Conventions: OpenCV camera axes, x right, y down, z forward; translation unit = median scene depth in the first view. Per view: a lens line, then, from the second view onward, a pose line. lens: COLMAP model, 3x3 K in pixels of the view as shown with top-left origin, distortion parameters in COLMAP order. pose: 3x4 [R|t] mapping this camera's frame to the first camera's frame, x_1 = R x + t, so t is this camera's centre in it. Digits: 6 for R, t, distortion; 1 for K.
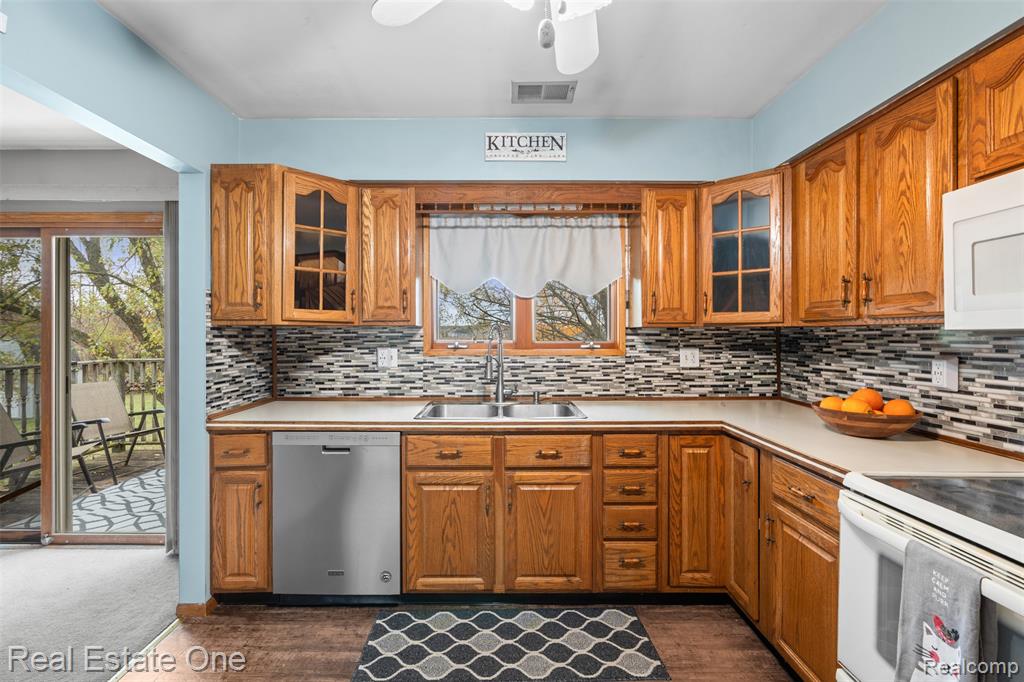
lens RADIAL K [[466.1, 0, 498.9], [0, 466.1, 337.7], [0, 0, 1]] dist [-0.001263, 0.001406]
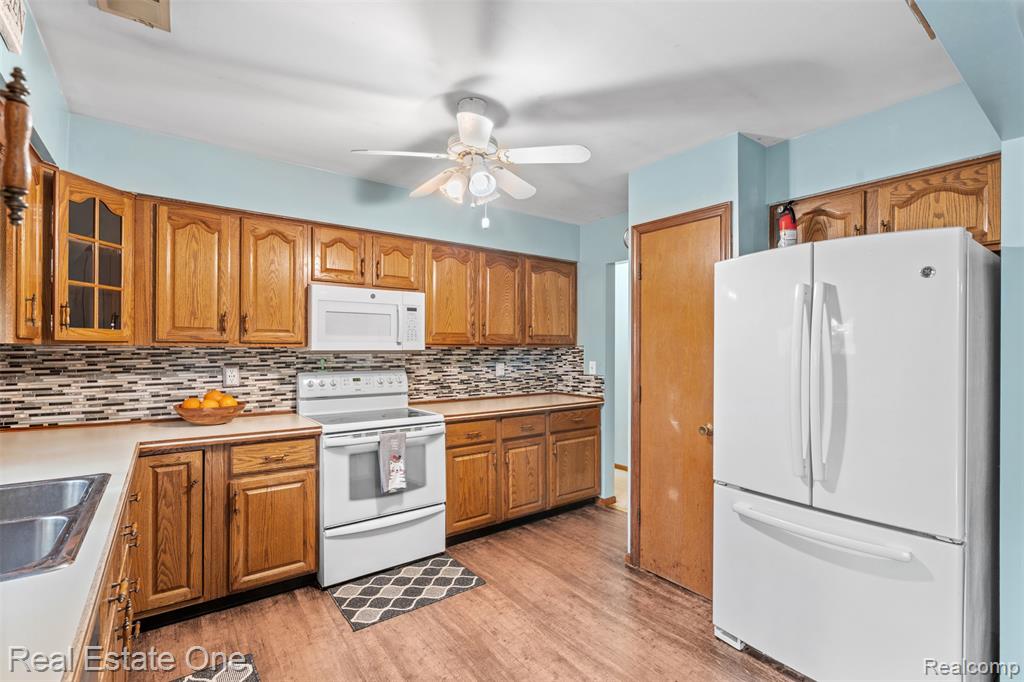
lens RADIAL K [[466.1, 0, 509.3], [0, 466.1, 356.0], [0, 0, 1]] dist [-0.001263, 0.001406]
pose [[-0.593538, -0.011577, 0.804722, -0.717829], [0.006341, 0.999798, 0.019060, -0.014495], [-0.804781, 0.016416, -0.593345, 0.895584]]
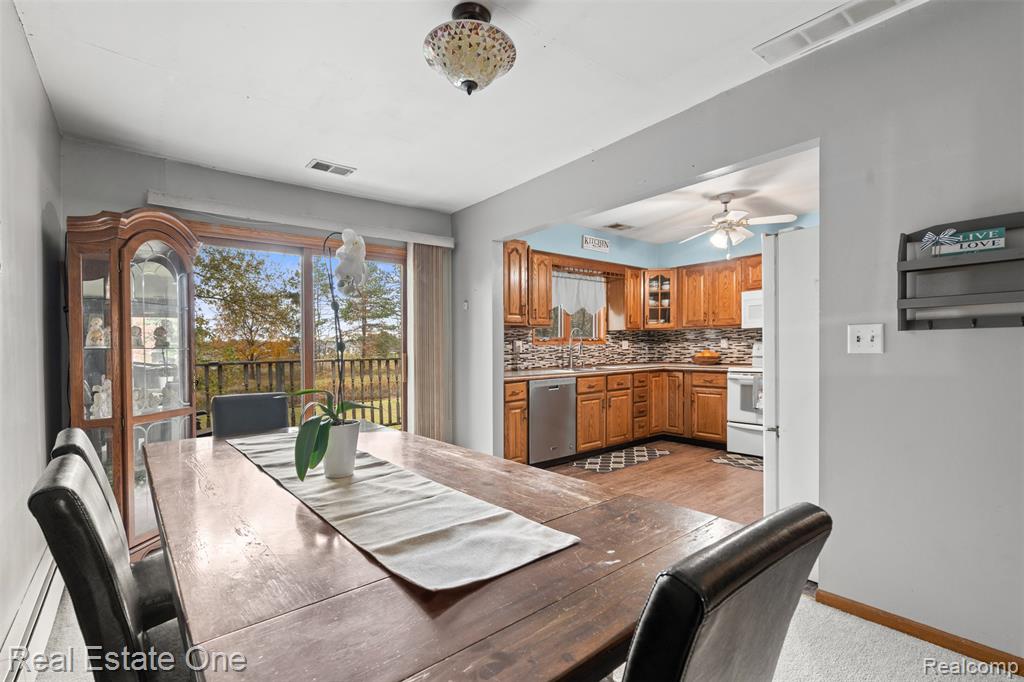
lens RADIAL K [[466.1, 0, 518.8], [0, 466.1, 366.6], [0, 0, 1]] dist [-0.001263, 0.001406]
pose [[0.770786, -0.038117, 0.635953, -1.659559], [0.022152, 0.999208, 0.033042, 0.075068], [-0.636709, -0.011381, 0.771020, -0.442296]]
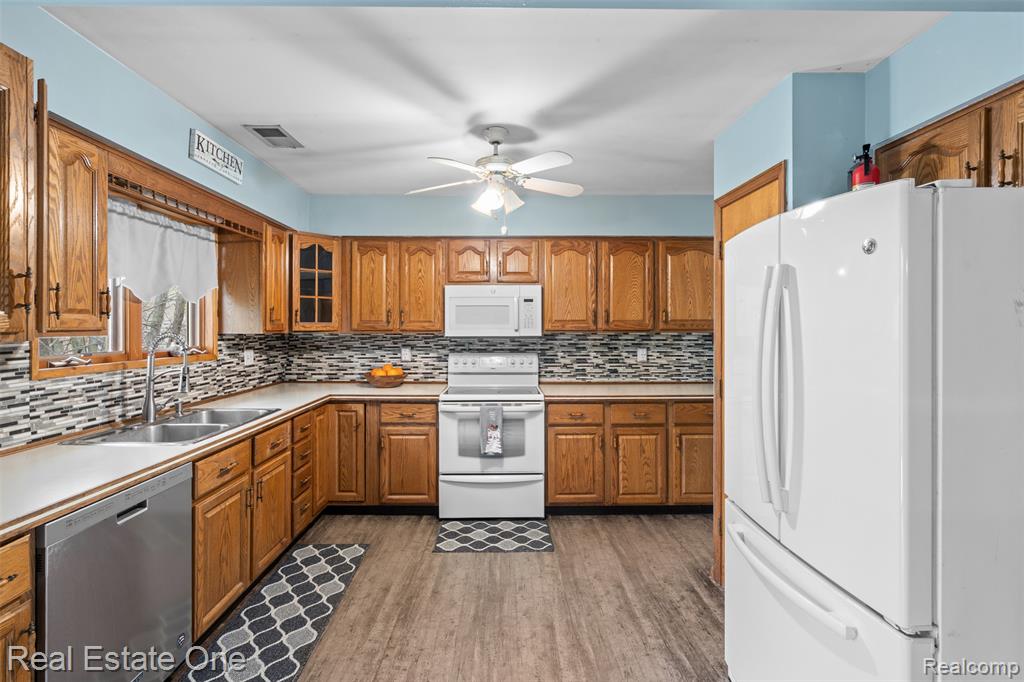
lens RADIAL K [[466.1, 0, 501.4], [0, 466.1, 336.0], [0, 0, 1]] dist [-0.001263, 0.001406]
pose [[-0.004159, -0.018291, 0.999824, -1.012277], [0.009045, 0.999791, 0.018328, -0.037386], [-0.999950, 0.009120, -0.003993, 0.405944]]
